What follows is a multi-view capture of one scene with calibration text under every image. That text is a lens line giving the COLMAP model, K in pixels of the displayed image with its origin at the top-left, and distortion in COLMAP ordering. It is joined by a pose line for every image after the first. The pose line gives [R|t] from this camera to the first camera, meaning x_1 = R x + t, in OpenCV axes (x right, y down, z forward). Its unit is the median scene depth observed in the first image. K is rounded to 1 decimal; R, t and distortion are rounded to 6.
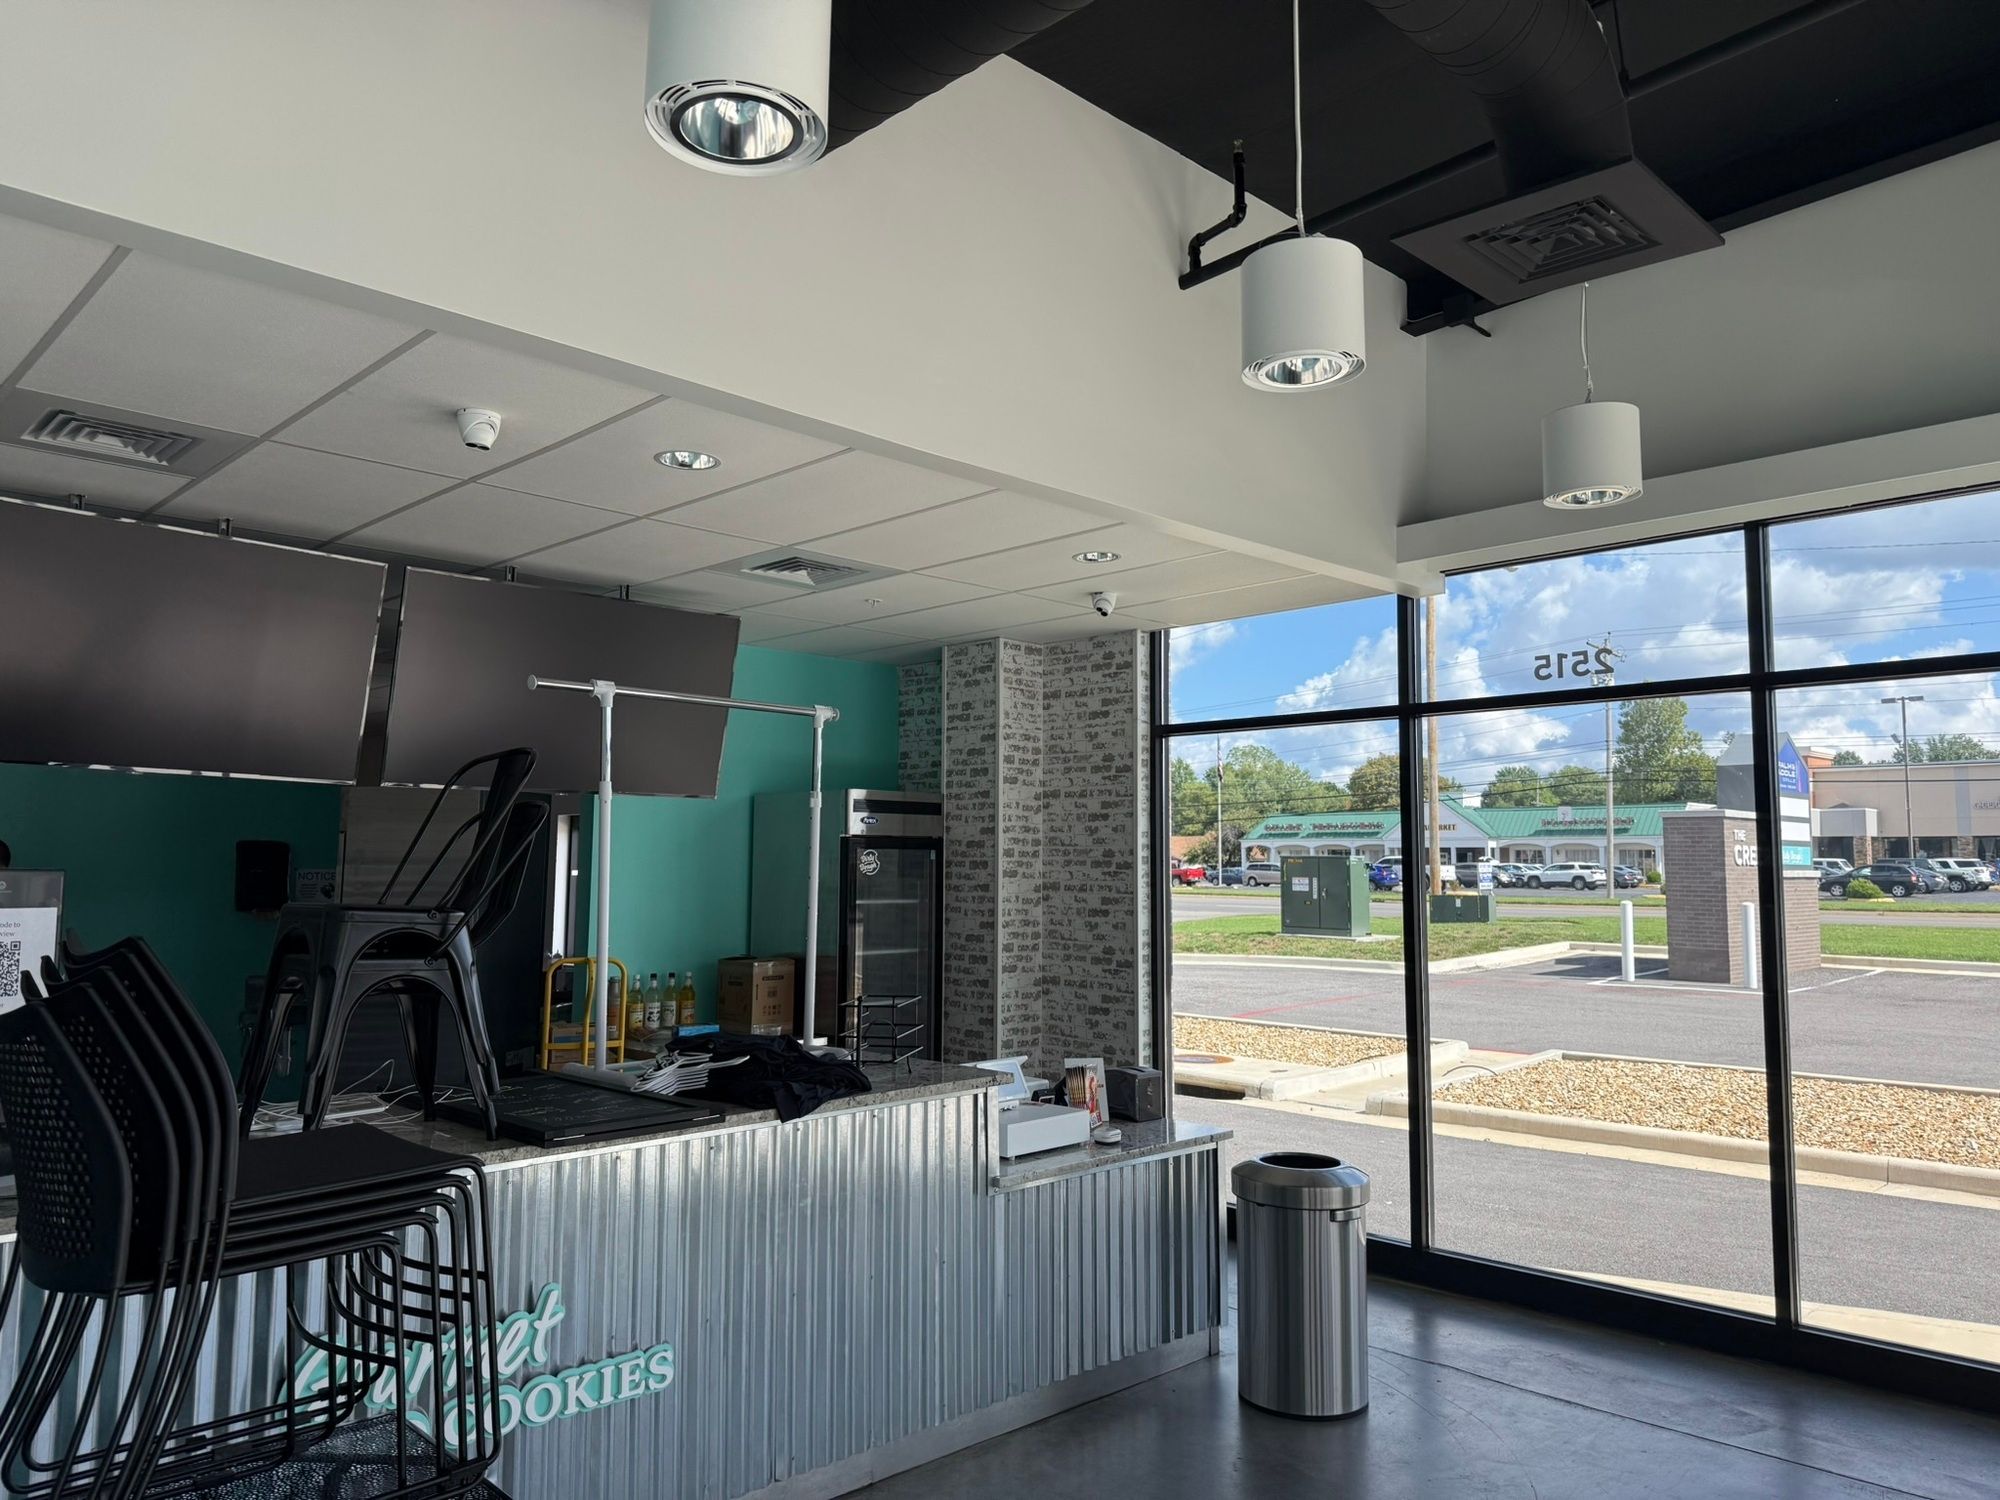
lens RADIAL K [[1365.3, 0, 991.7], [0, 1365.3, 746.9], [0, 0, 1]] dist [0.085292, -0.104212]
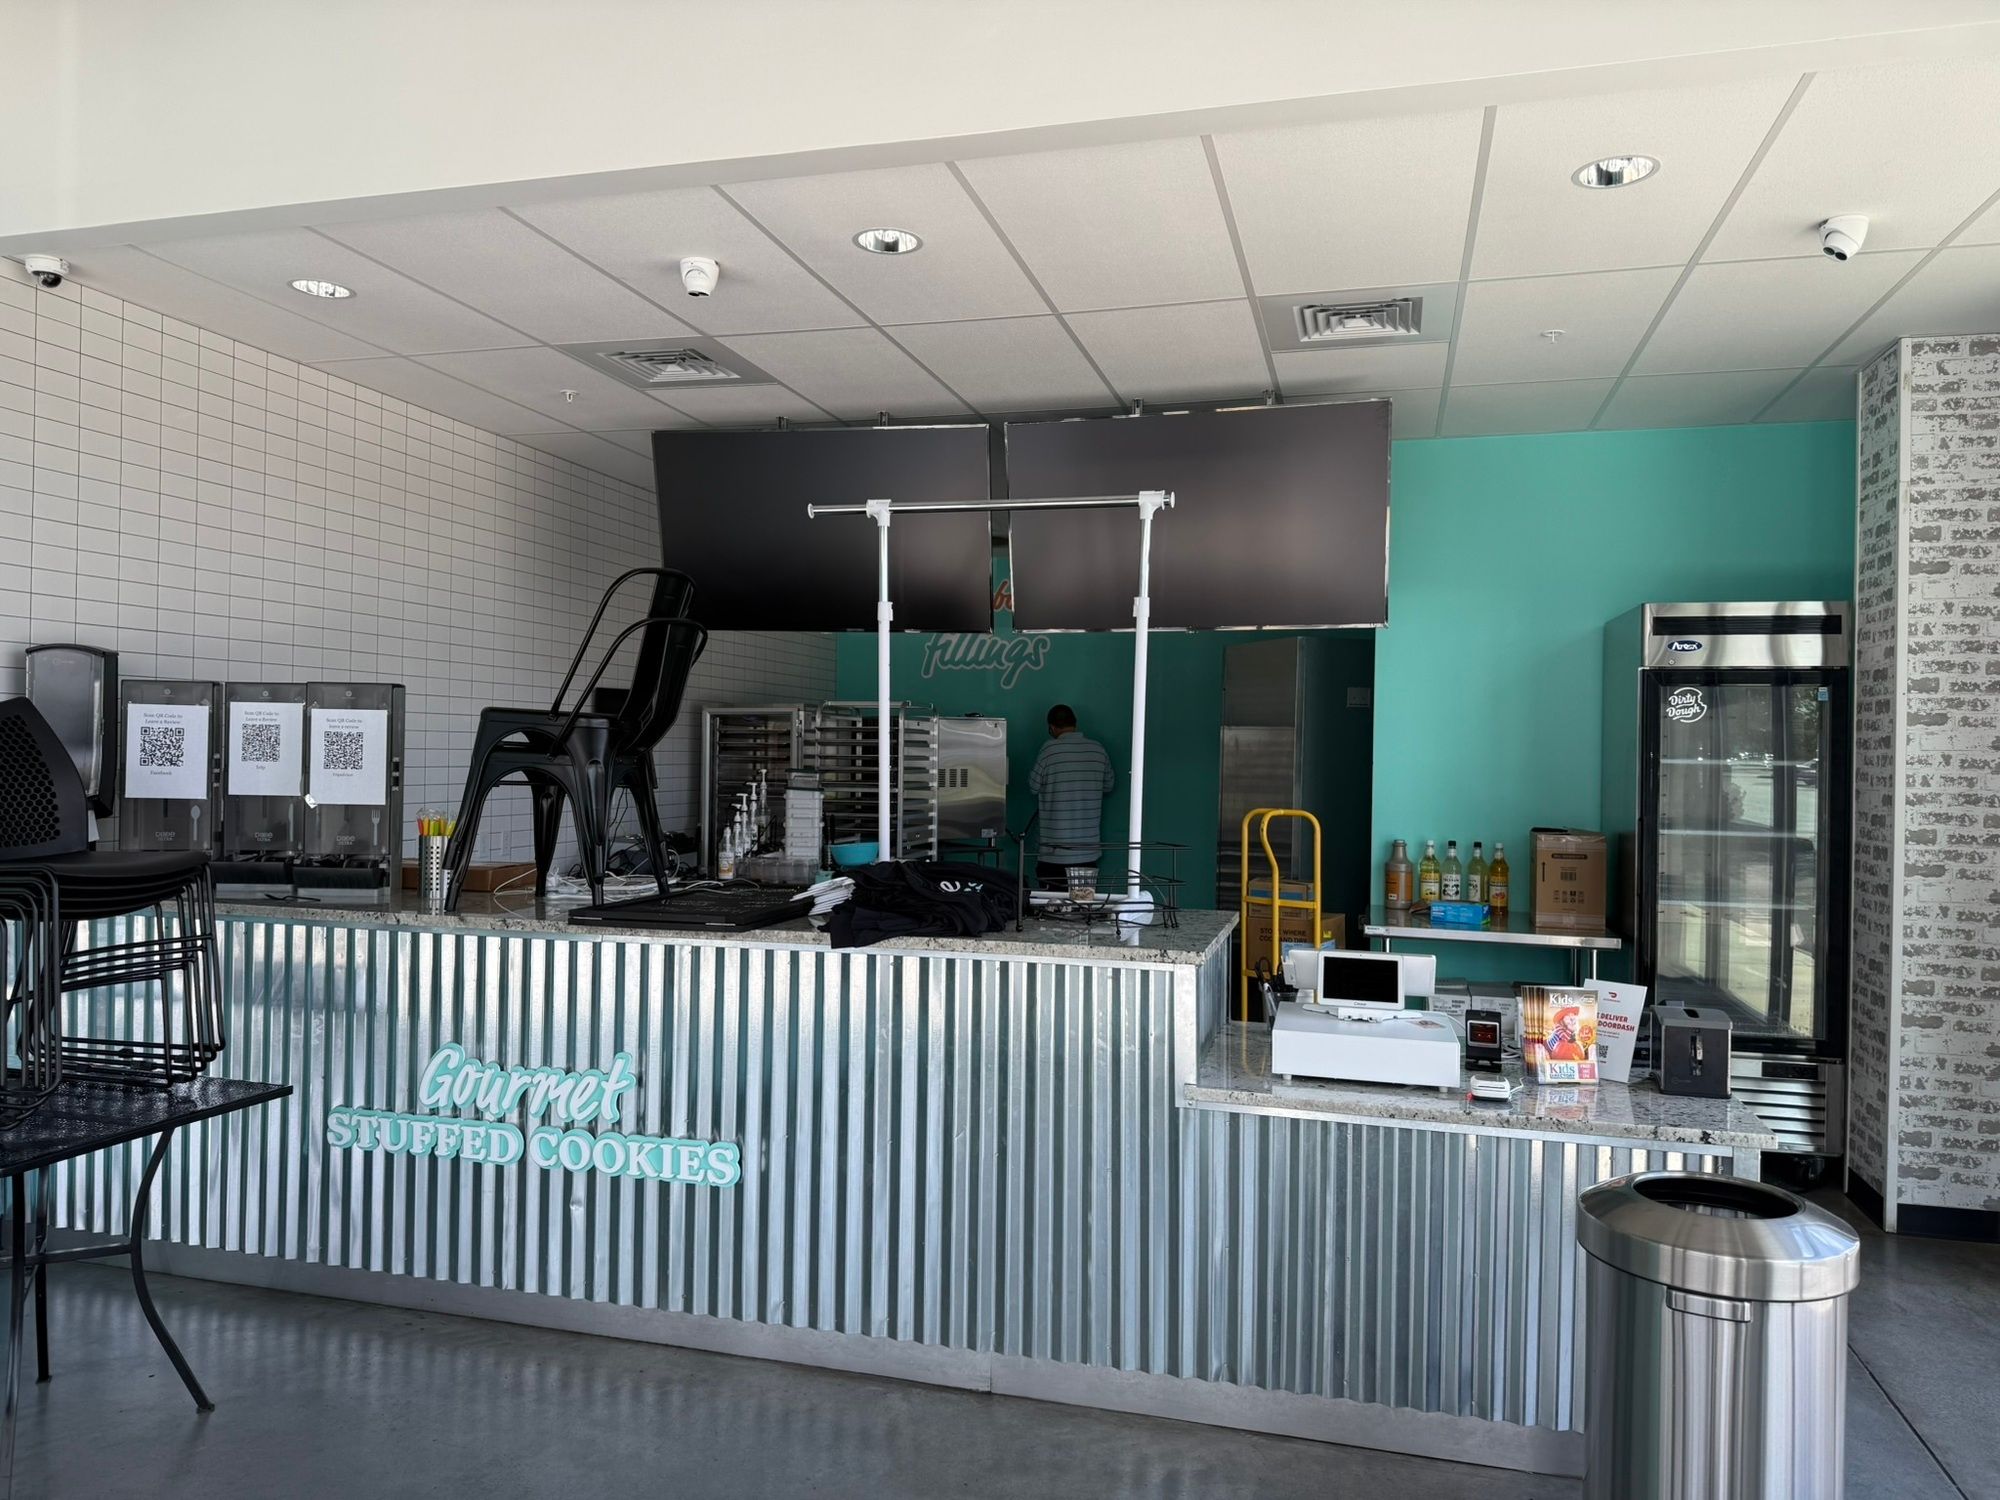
lens RADIAL K [[1380.7, 0, 1000.0], [0, 1380.7, 750.0], [0, 0, 1]] dist [0.141691, -0.180232]
pose [[0.519138, 0.001499, -0.854689, 0.593414], [0.063939, 0.997128, 0.040585, 0.092822], [0.852295, -0.075717, 0.517551, 0.529936]]
